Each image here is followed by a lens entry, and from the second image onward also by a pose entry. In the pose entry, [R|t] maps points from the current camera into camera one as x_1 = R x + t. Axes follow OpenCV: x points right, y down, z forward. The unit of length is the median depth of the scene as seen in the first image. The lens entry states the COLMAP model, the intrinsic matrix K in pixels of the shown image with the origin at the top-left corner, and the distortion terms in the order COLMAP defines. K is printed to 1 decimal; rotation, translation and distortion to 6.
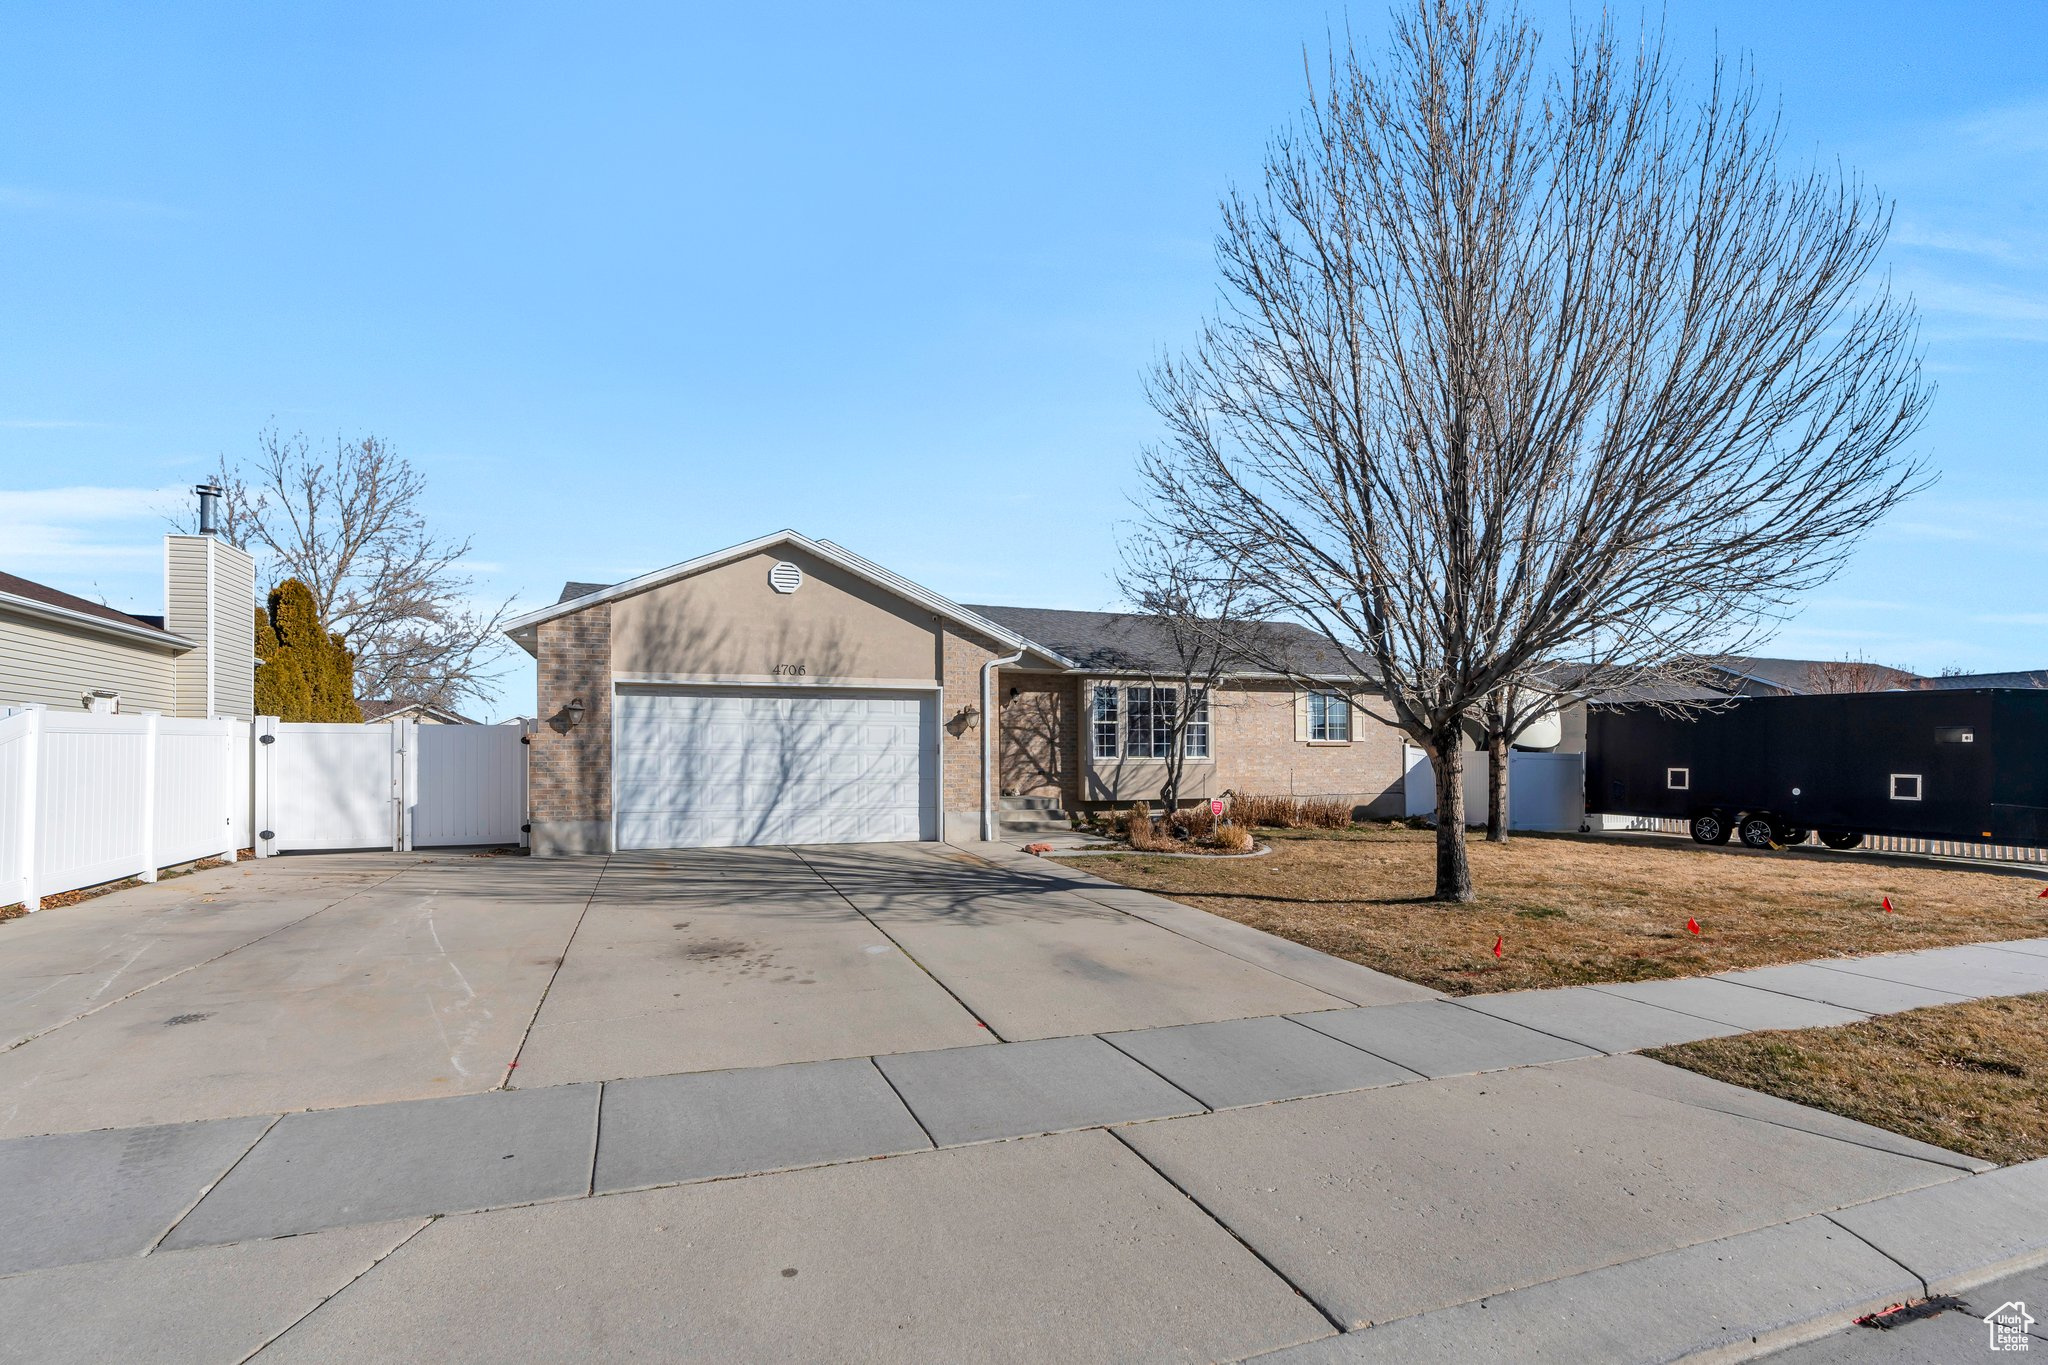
lens RADIAL K [[936.5, 0, 1024.1], [0, 936.5, 697.1], [0, 0, 1]] dist [-0.004959, 0.000502]
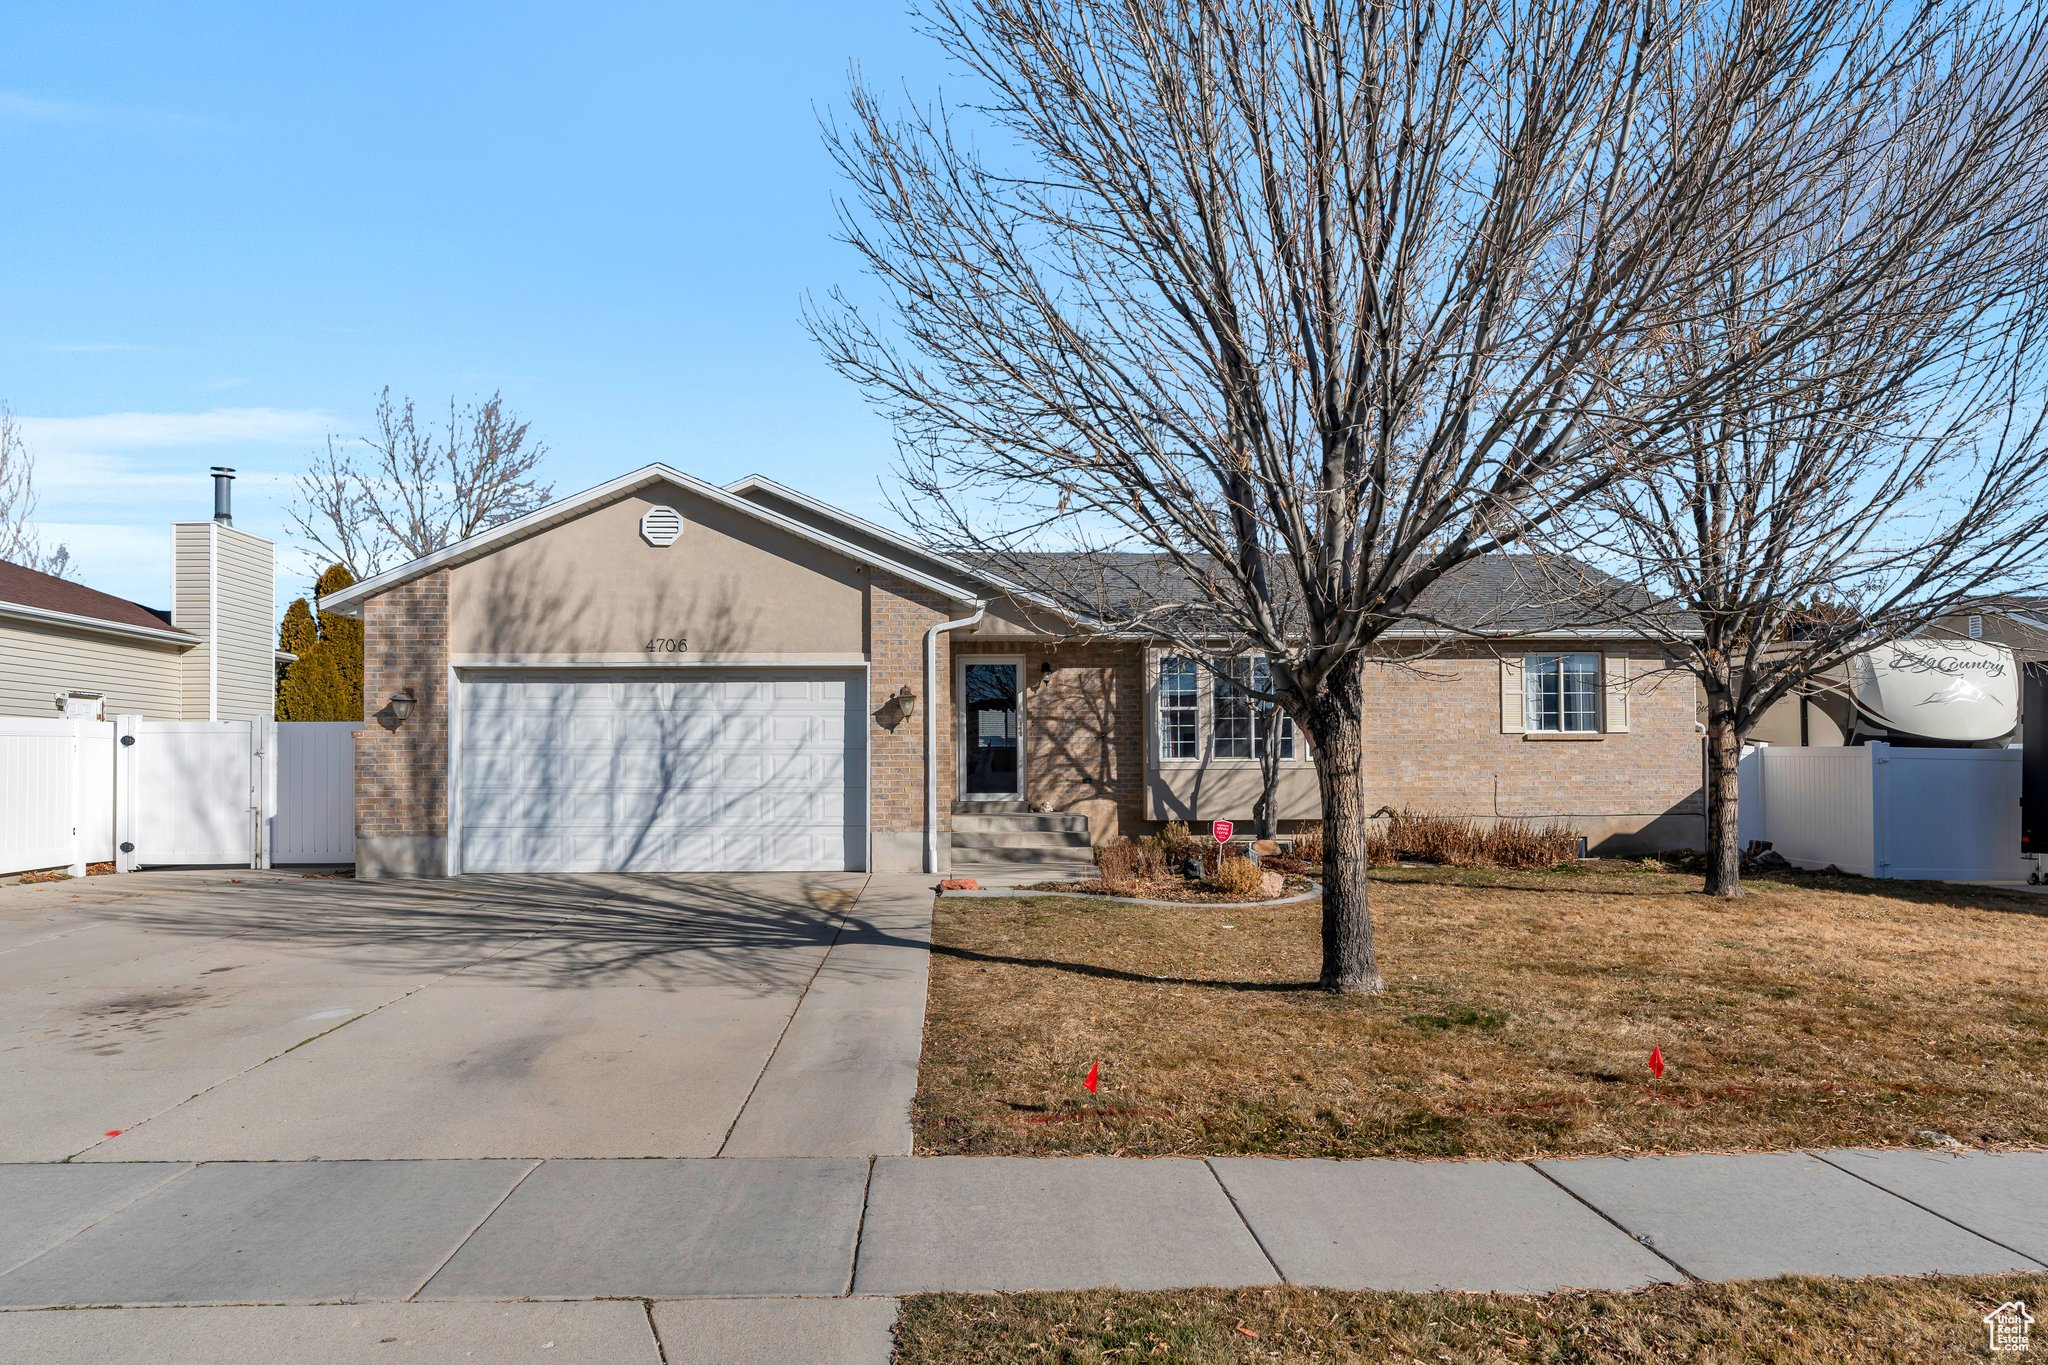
lens RADIAL K [[1218.5, 0, 1023.9], [0, 1218.5, 680.5], [0, 0, 1]] dist [0.001139, -0.000069]
pose [[0.953410, -0.023300, -0.300776, 0.328766], [0.021867, 0.999728, -0.008131, 0.014415], [0.300884, 0.001175, 0.953660, 0.129501]]
